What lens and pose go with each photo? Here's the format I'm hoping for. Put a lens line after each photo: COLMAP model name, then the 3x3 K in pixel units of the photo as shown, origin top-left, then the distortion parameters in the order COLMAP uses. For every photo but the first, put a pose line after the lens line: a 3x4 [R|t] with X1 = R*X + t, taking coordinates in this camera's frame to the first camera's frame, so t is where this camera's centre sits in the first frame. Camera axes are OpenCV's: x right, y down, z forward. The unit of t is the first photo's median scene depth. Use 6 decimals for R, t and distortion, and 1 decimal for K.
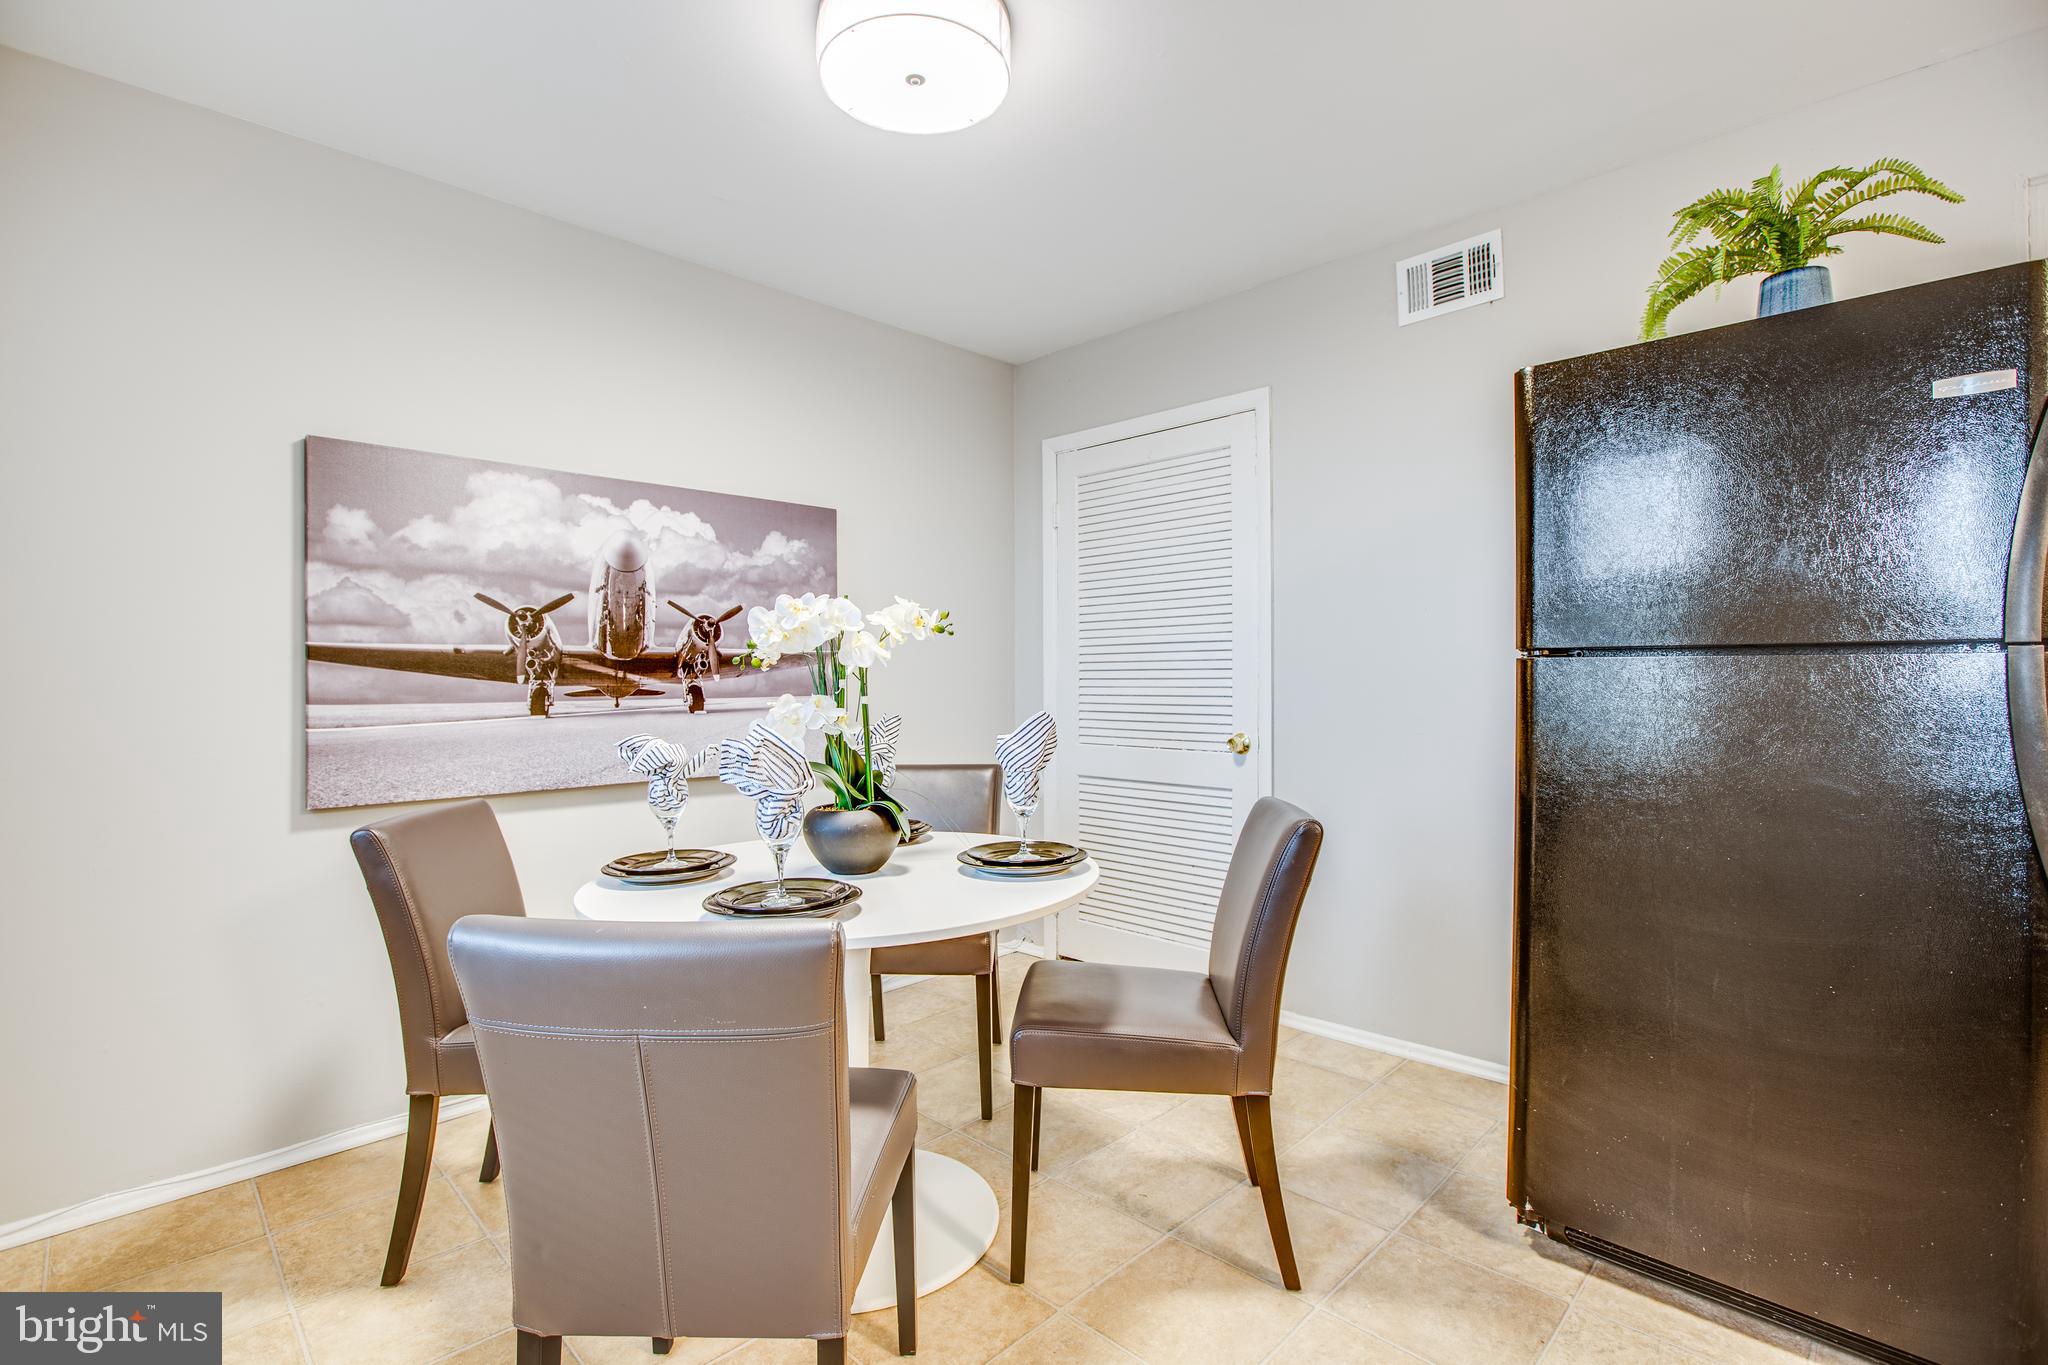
lens RADIAL K [[962.0, 0, 1030.6], [0, 962.0, 677.8], [0, 0, 1]] dist [-0.026748, 0.011631]
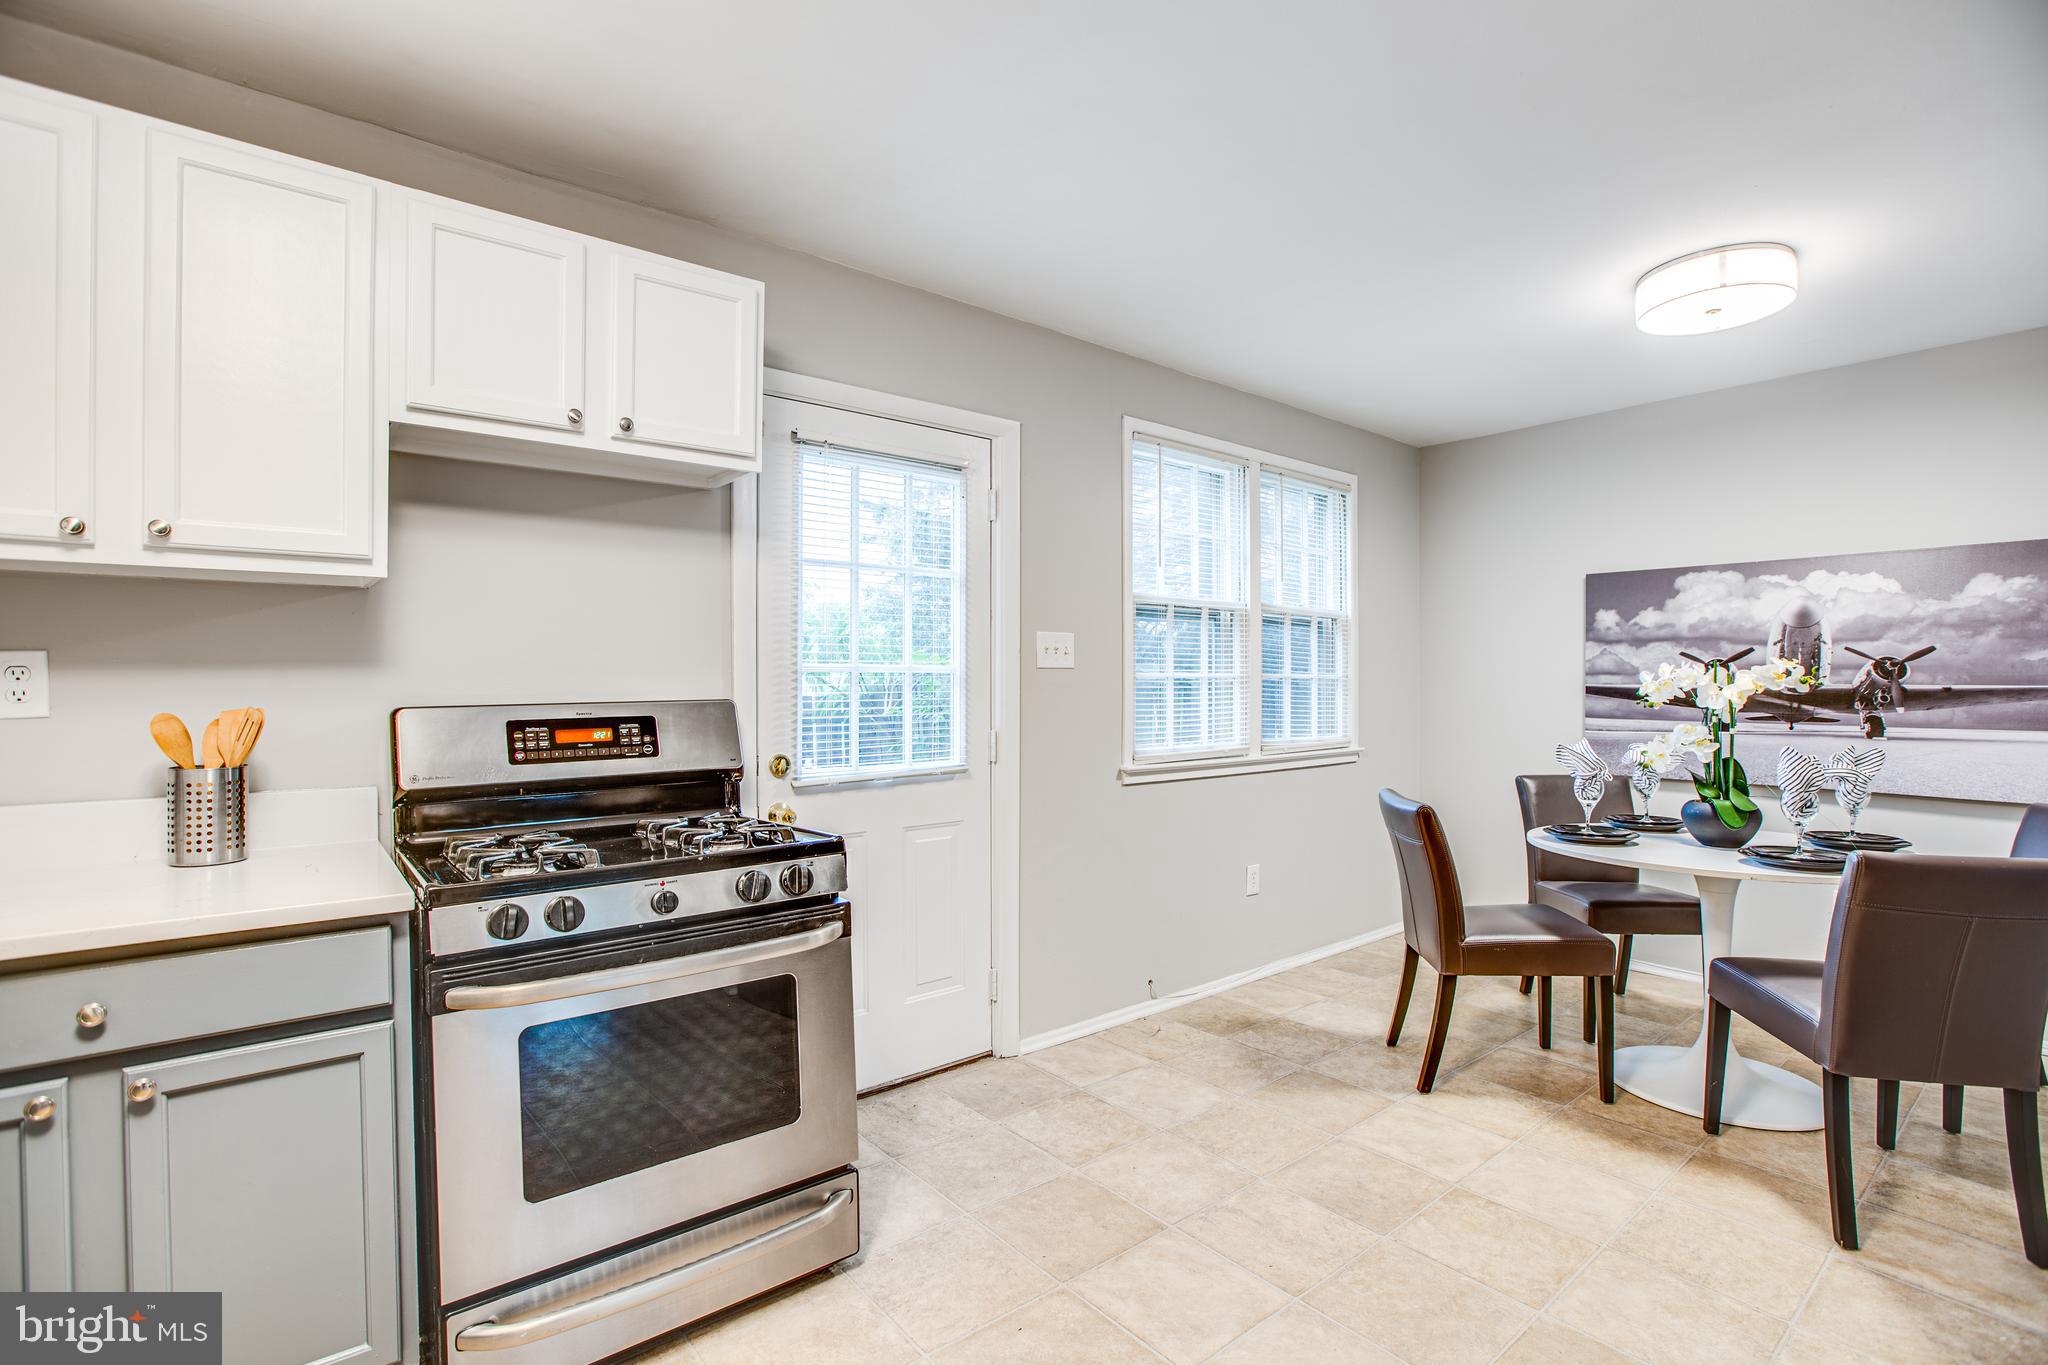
lens RADIAL K [[962.0, 0, 1030.6], [0, 962.0, 677.8], [0, 0, 1]] dist [-0.026748, 0.011631]
pose [[-0.080822, -0.002067, -0.996726, 0.949196], [-0.007803, 0.999969, -0.001441, -0.030728], [0.996698, 0.007661, -0.080836, 0.044807]]
